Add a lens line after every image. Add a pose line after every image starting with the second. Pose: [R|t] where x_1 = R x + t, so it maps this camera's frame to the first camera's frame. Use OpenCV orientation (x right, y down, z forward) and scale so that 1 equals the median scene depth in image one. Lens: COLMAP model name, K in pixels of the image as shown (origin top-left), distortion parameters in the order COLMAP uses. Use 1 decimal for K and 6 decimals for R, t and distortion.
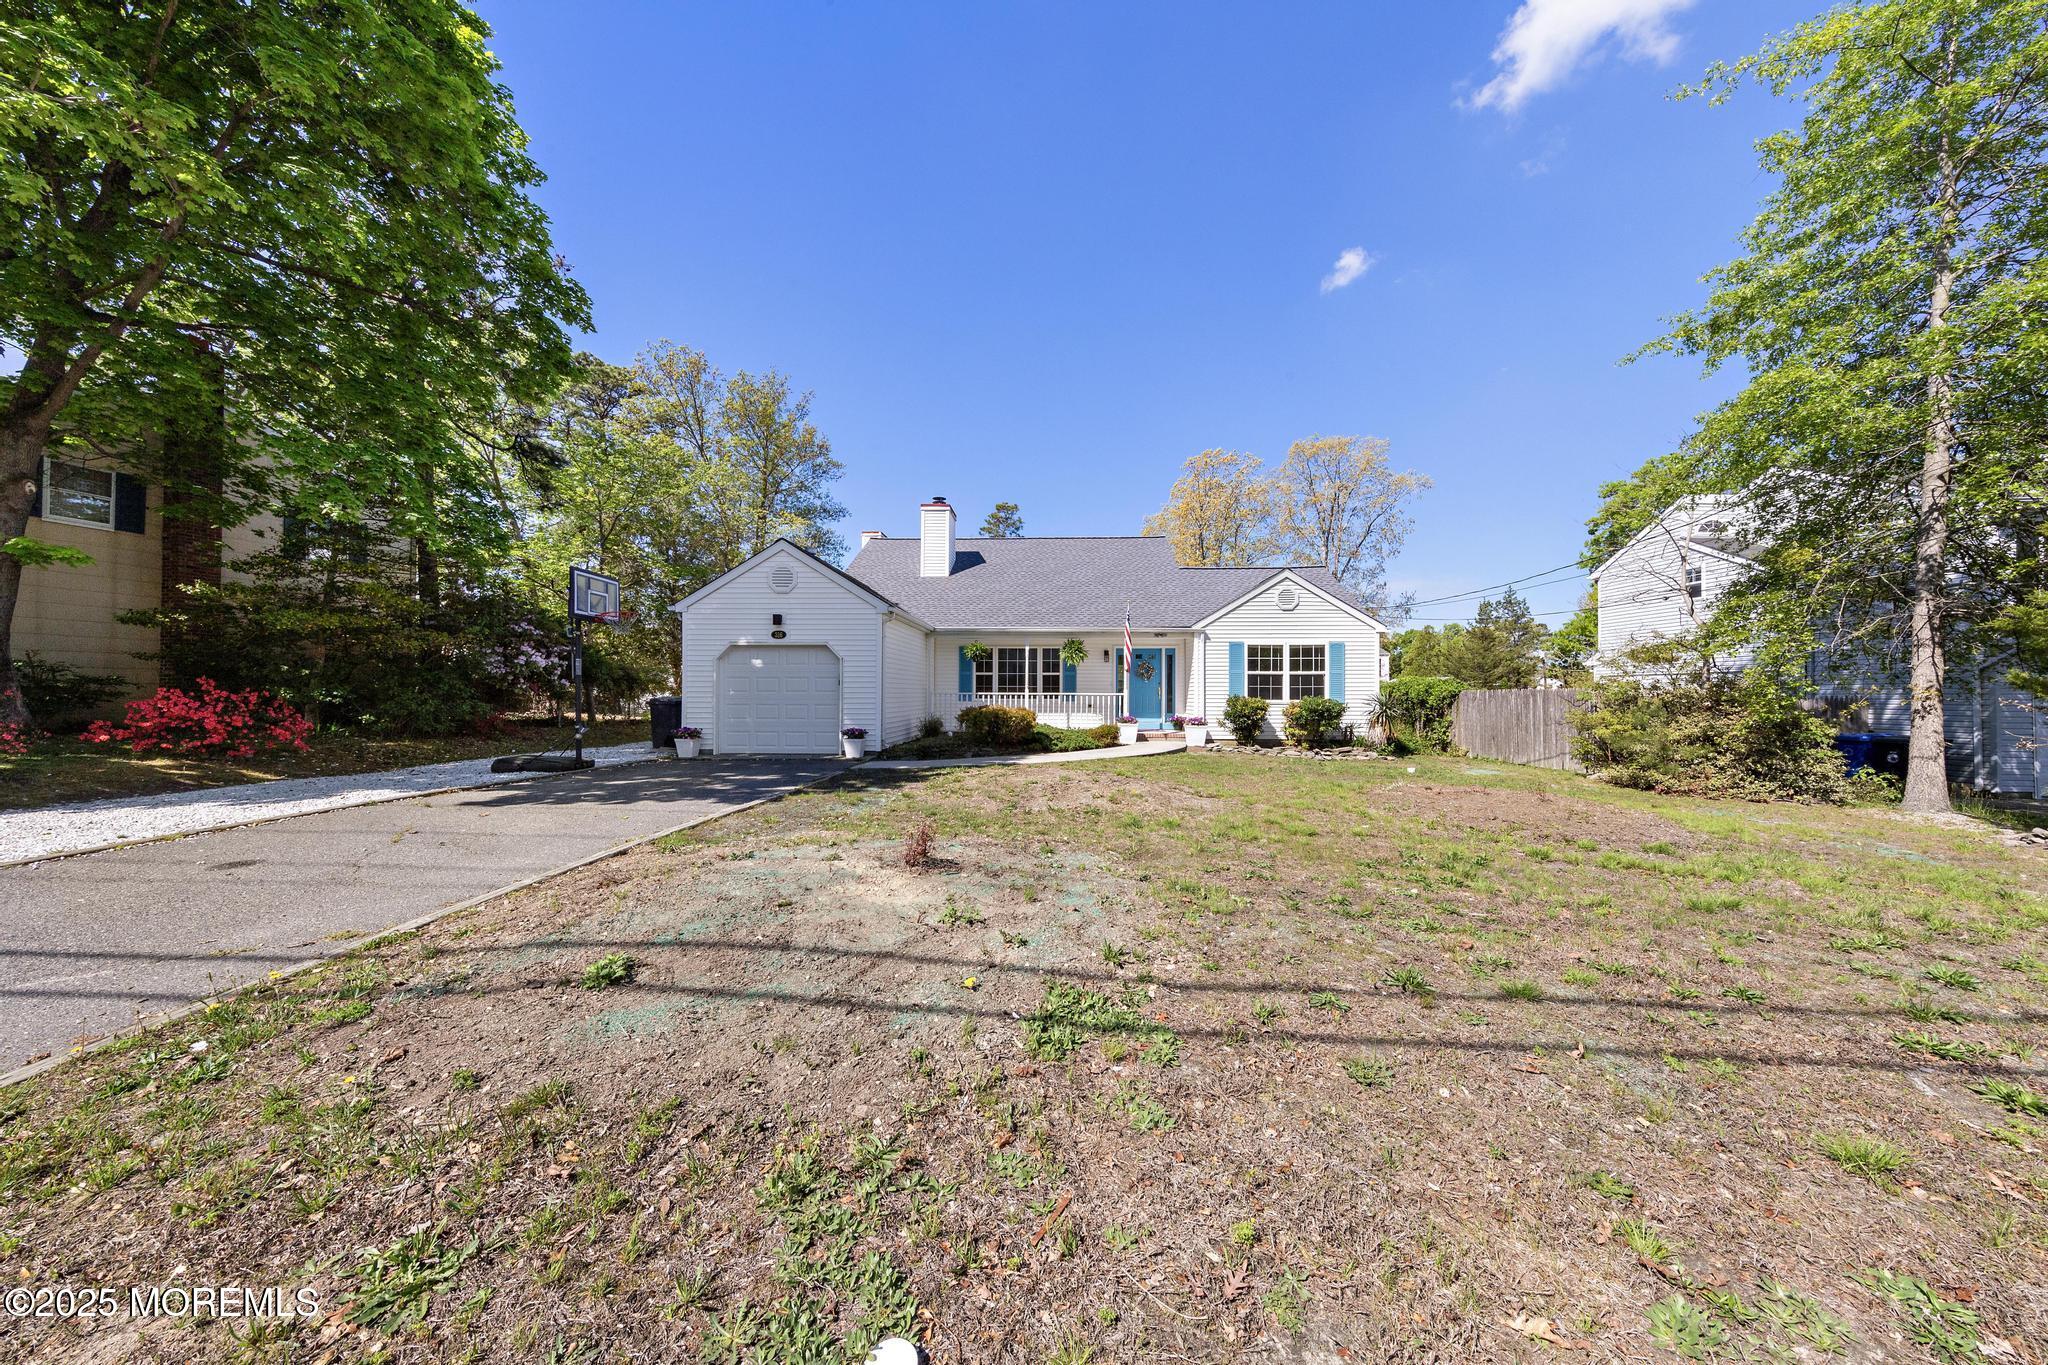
lens RADIAL K [[681.6, 0, 1012.4], [0, 681.6, 678.9], [0, 0, 1]] dist [0.006625, 0.000014]
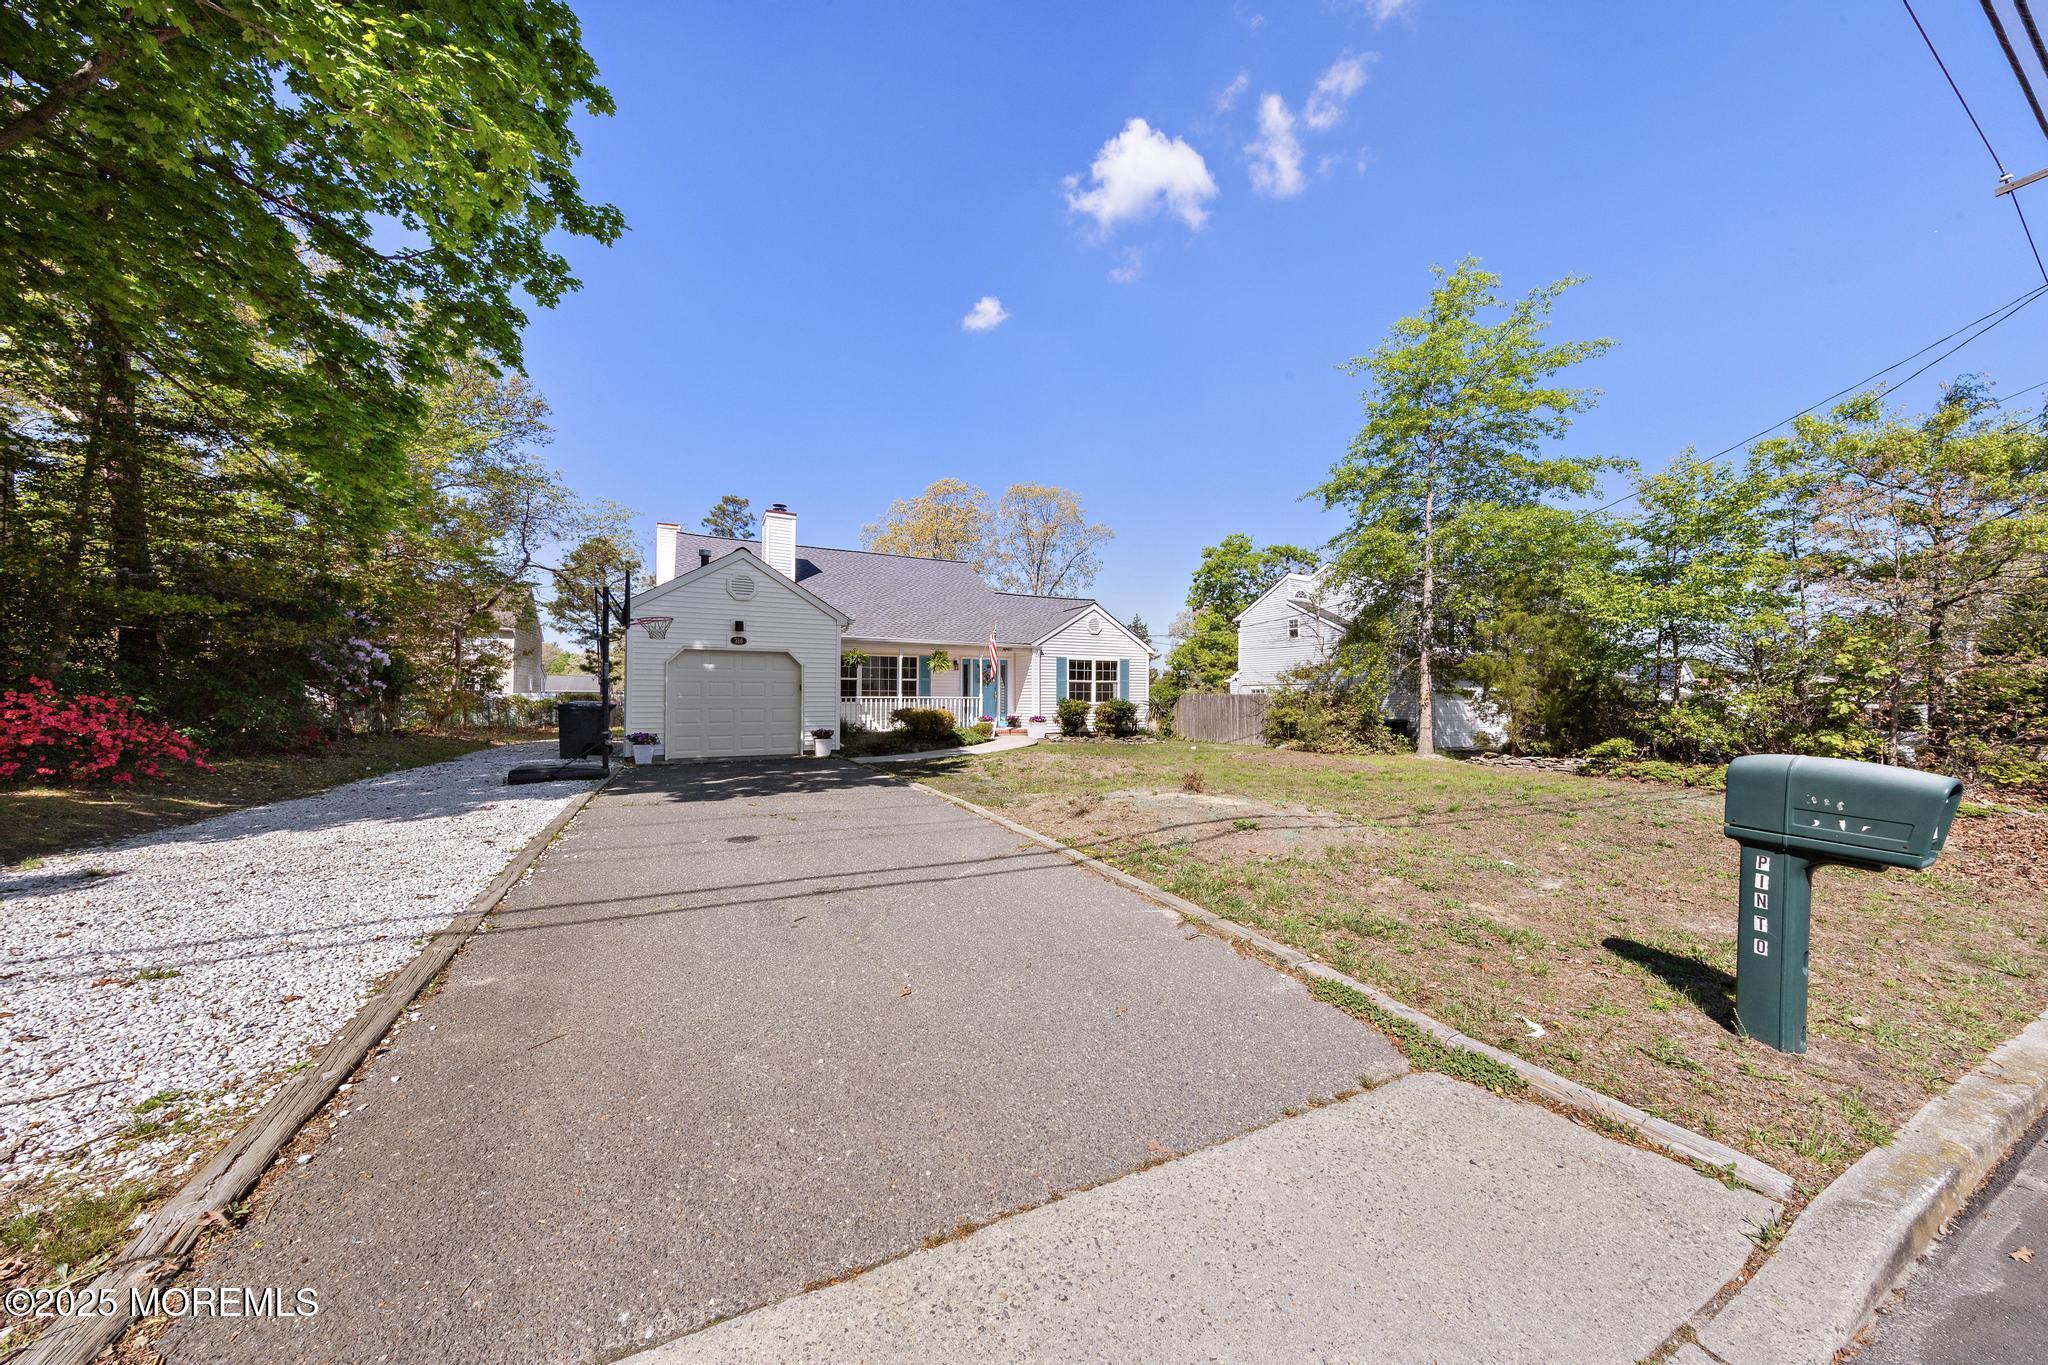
lens RADIAL K [[689.8, 0, 1024.0], [0, 689.8, 682.5], [0, 0, 1]] dist [0.005732, -0.000138]
pose [[0.864462, 0.009103, 0.502616, -0.389212], [-0.009688, 0.999952, -0.001447, -0.003470], [-0.502605, -0.003619, 0.864509, -0.091956]]
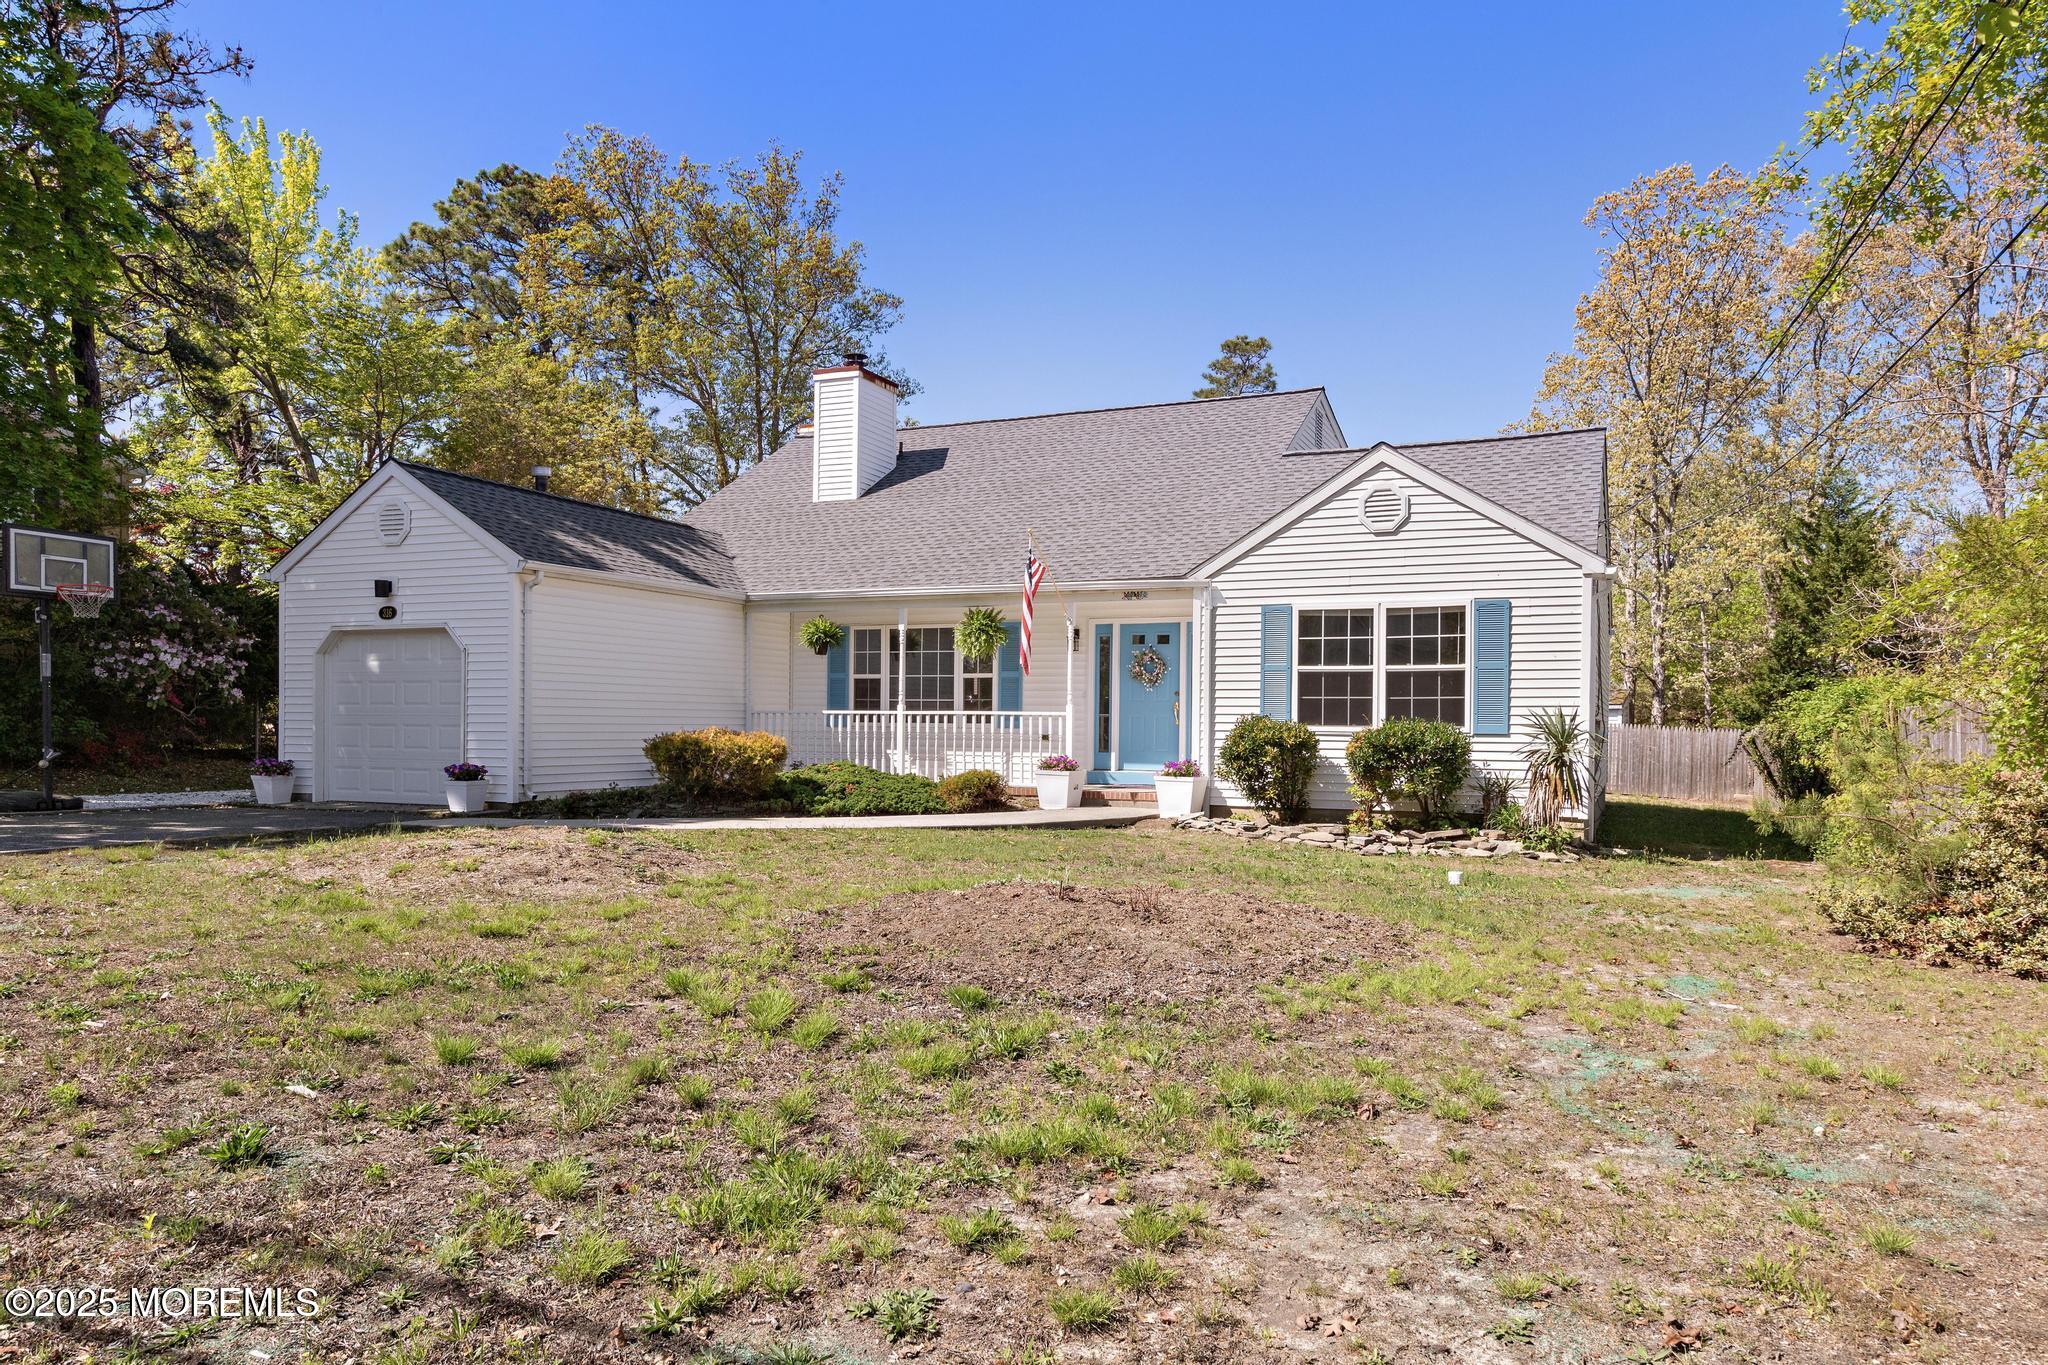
lens RADIAL K [[1350.0, 0, 975.7], [0, 1350.0, 728.5], [0, 0, 1]] dist [0.005179, -0.000872]
pose [[0.928907, 0.006672, -0.370254, 0.485424], [0.001323, 0.999771, 0.021336, 0.012211], [0.370312, -0.020309, 0.928685, 0.038796]]
